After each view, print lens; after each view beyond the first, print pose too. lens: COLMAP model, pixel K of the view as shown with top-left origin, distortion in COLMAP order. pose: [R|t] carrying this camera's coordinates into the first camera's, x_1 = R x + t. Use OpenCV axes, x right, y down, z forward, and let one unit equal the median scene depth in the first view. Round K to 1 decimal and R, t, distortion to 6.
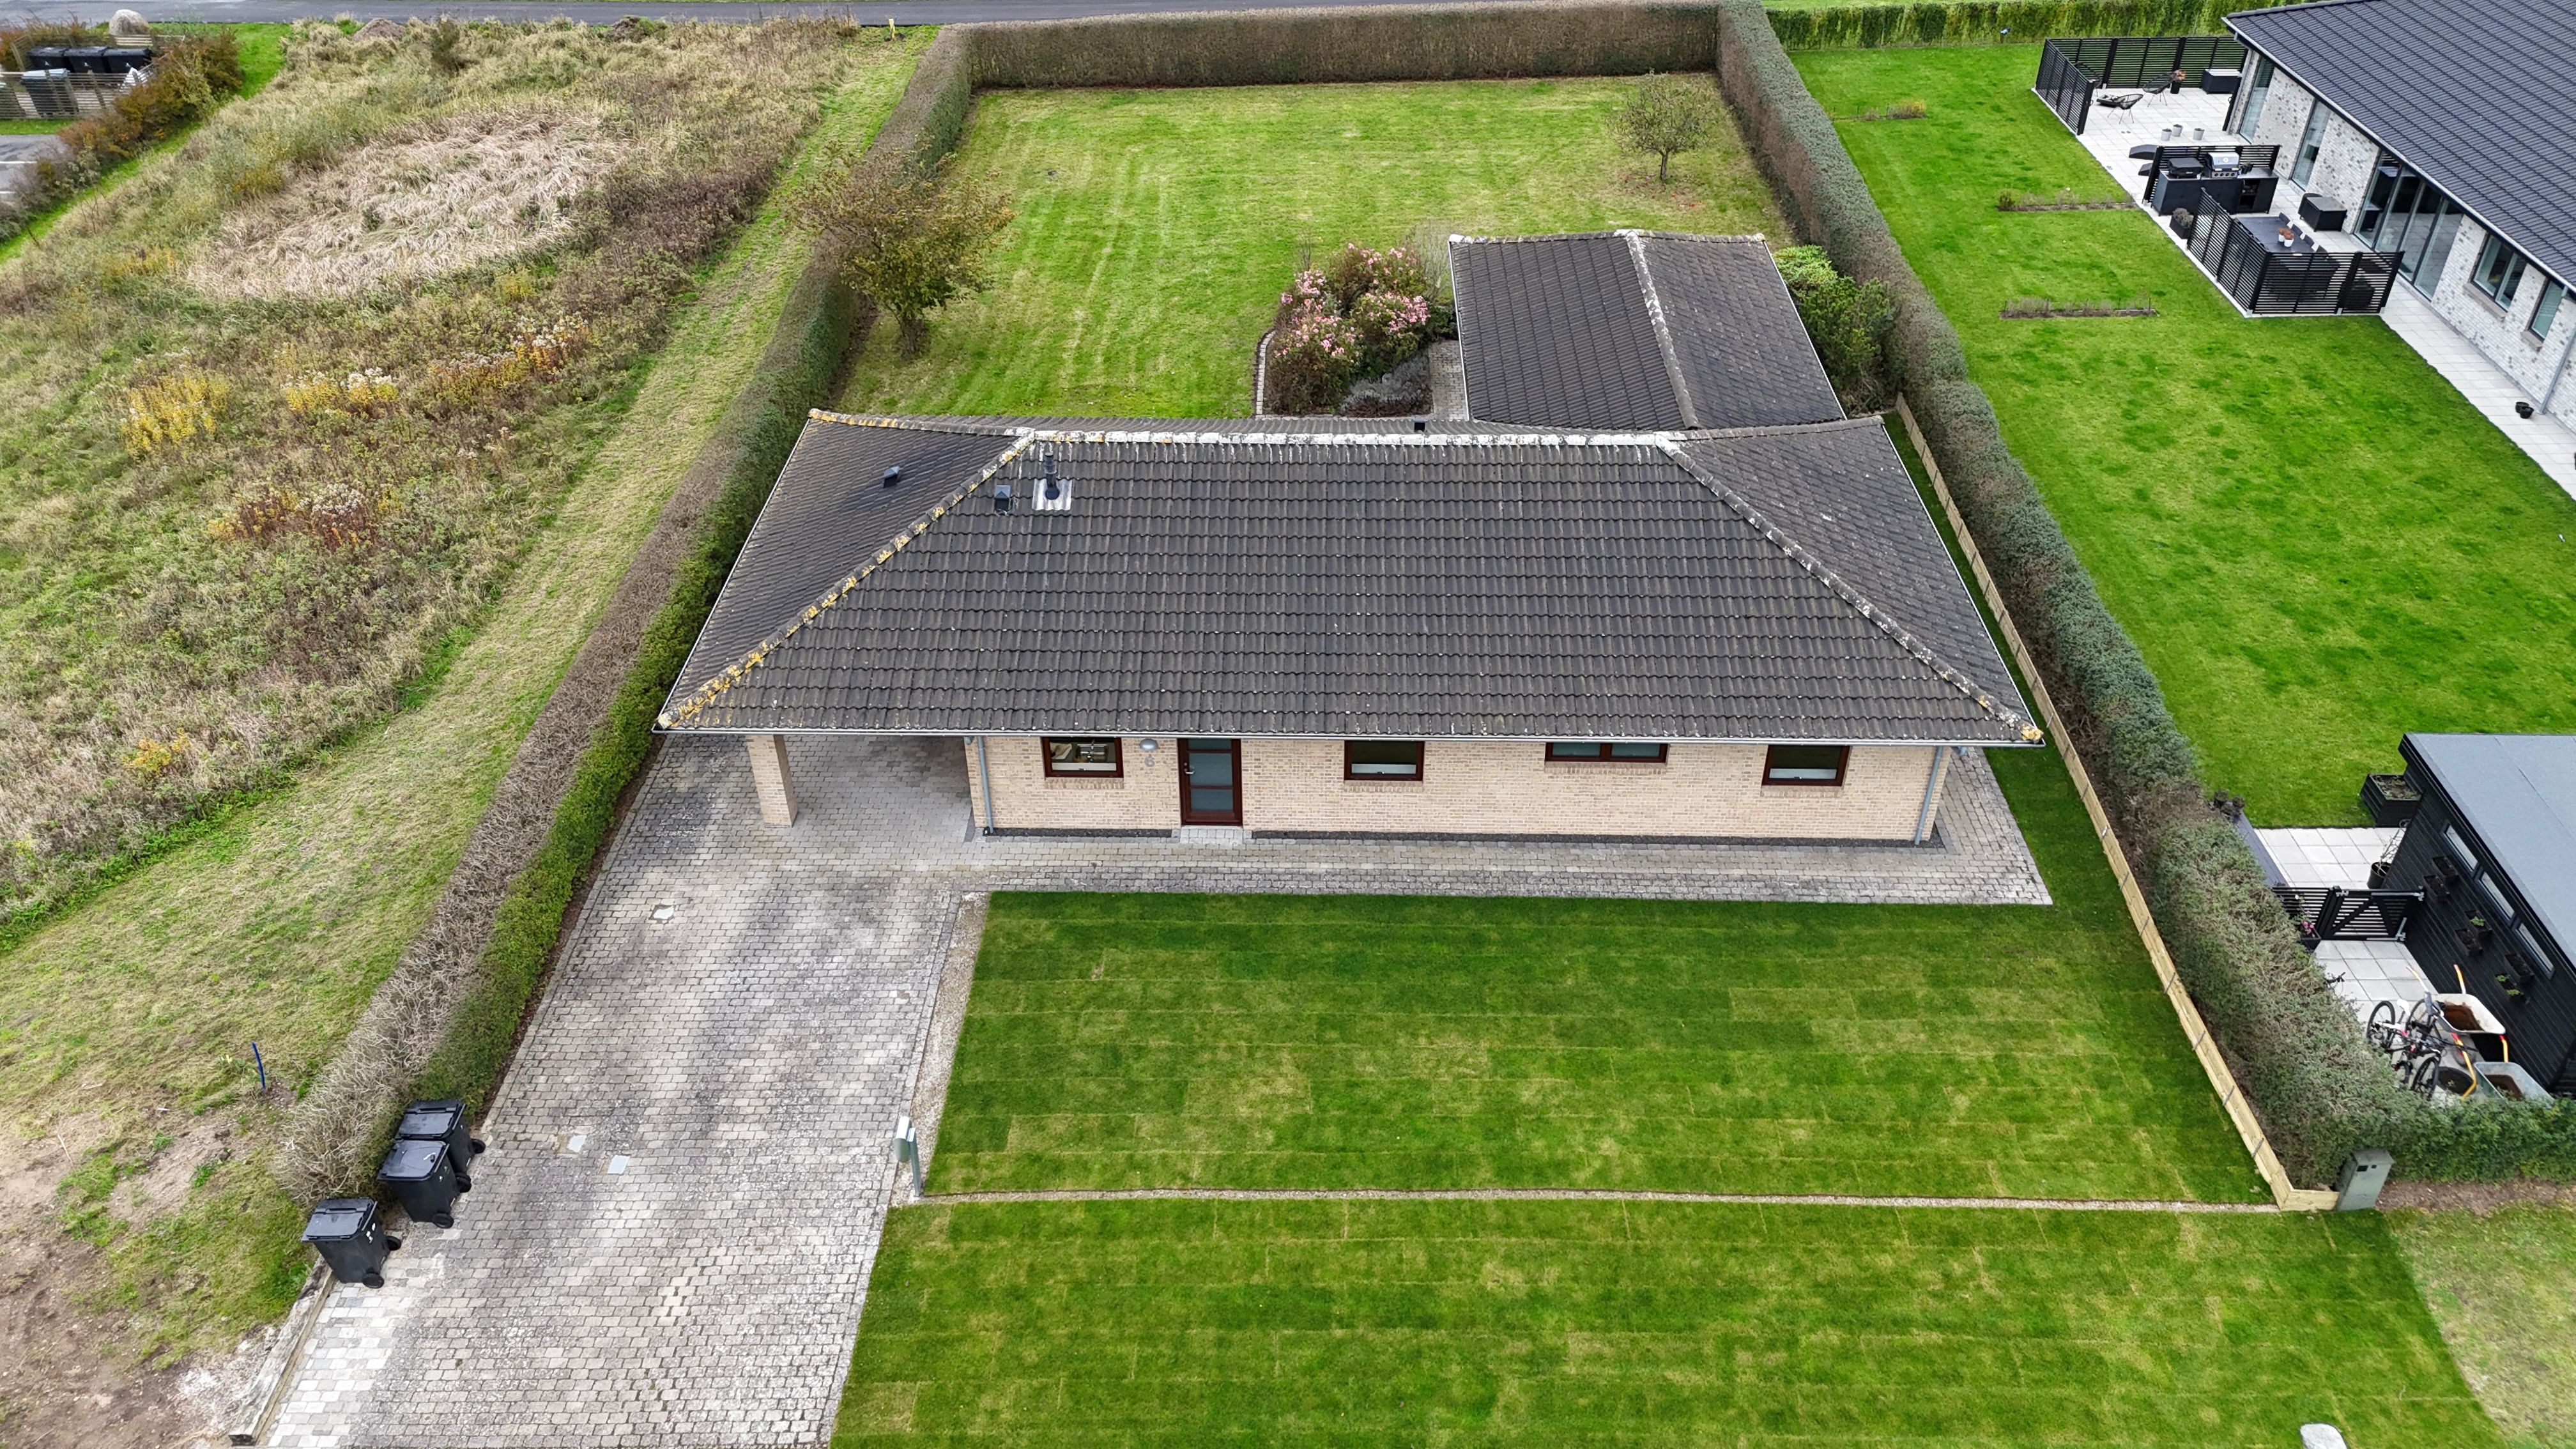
lens RADIAL K [[1896.3, 0, 1288.0], [0, 1896.3, 724.5], [0, 0, 1]] dist [0.076068, -0.065585]
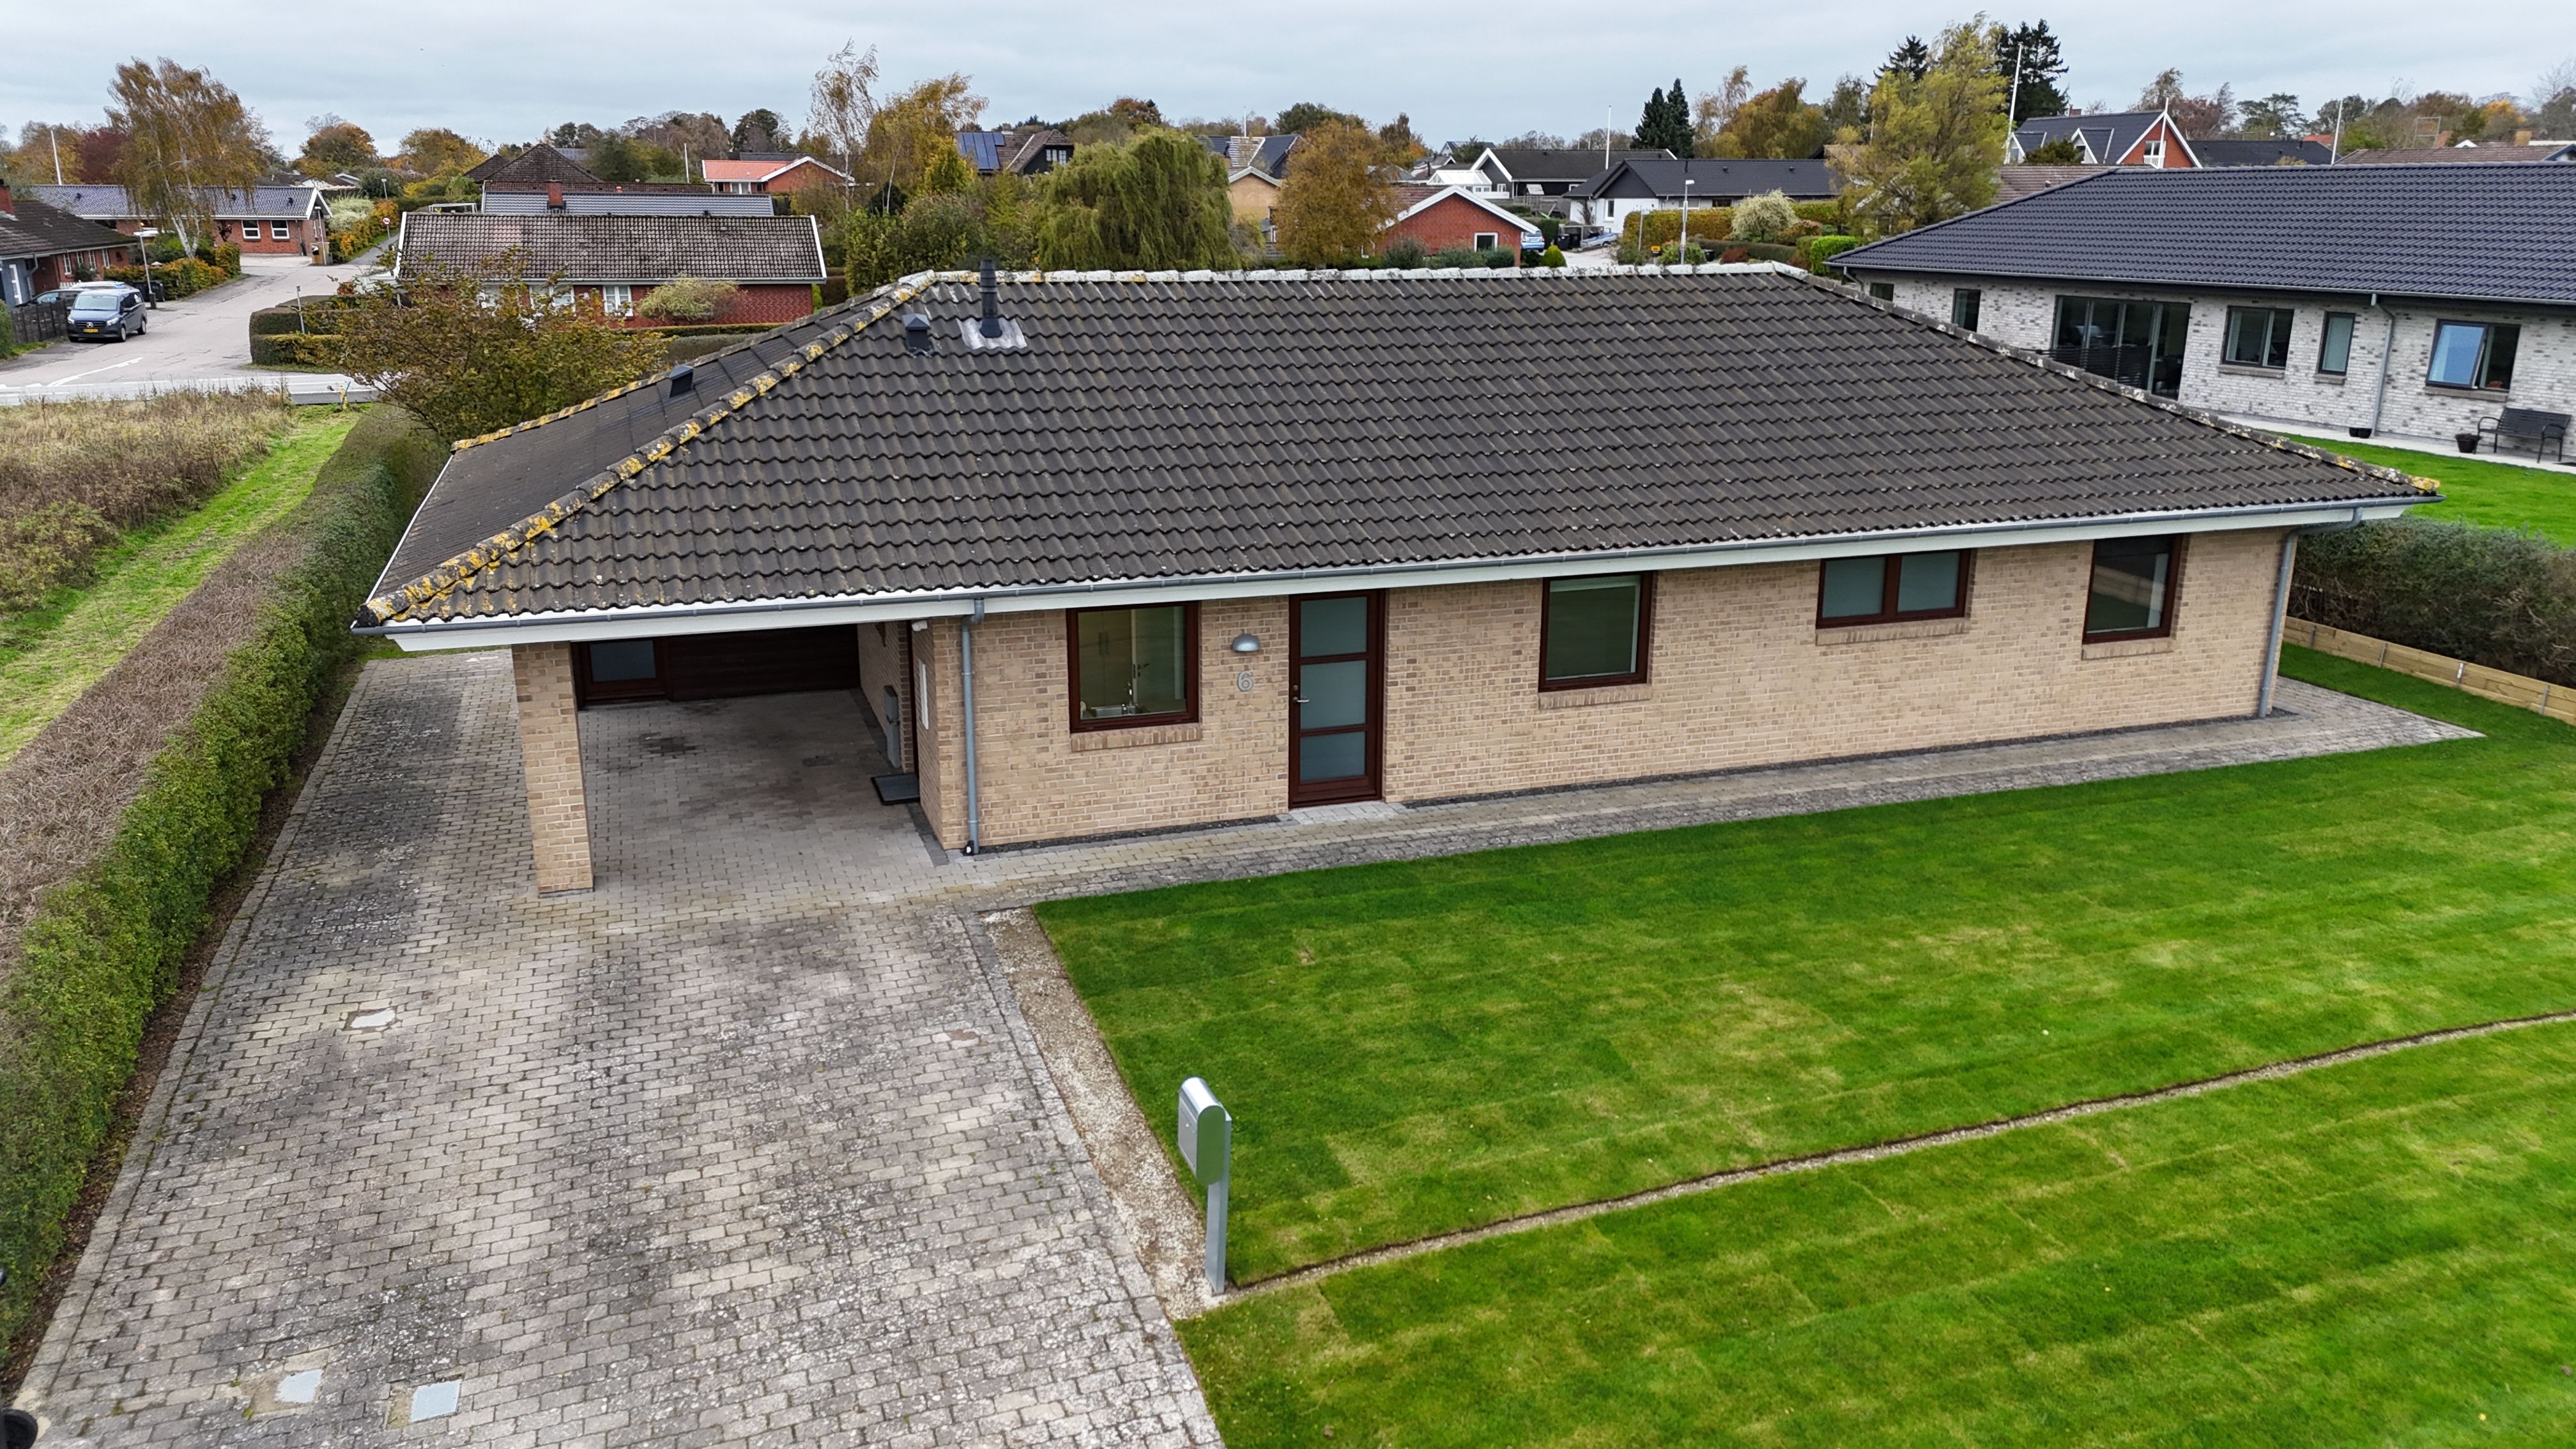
lens RADIAL K [[1896.3, 0, 1288.0], [0, 1896.3, 724.5], [0, 0, 1]] dist [0.076068, -0.065585]
pose [[0.937340, -0.086829, 0.337423, -0.279456], [0.198836, 0.928570, -0.313404, 0.236139], [-0.286108, 0.360858, 0.887651, 0.501749]]
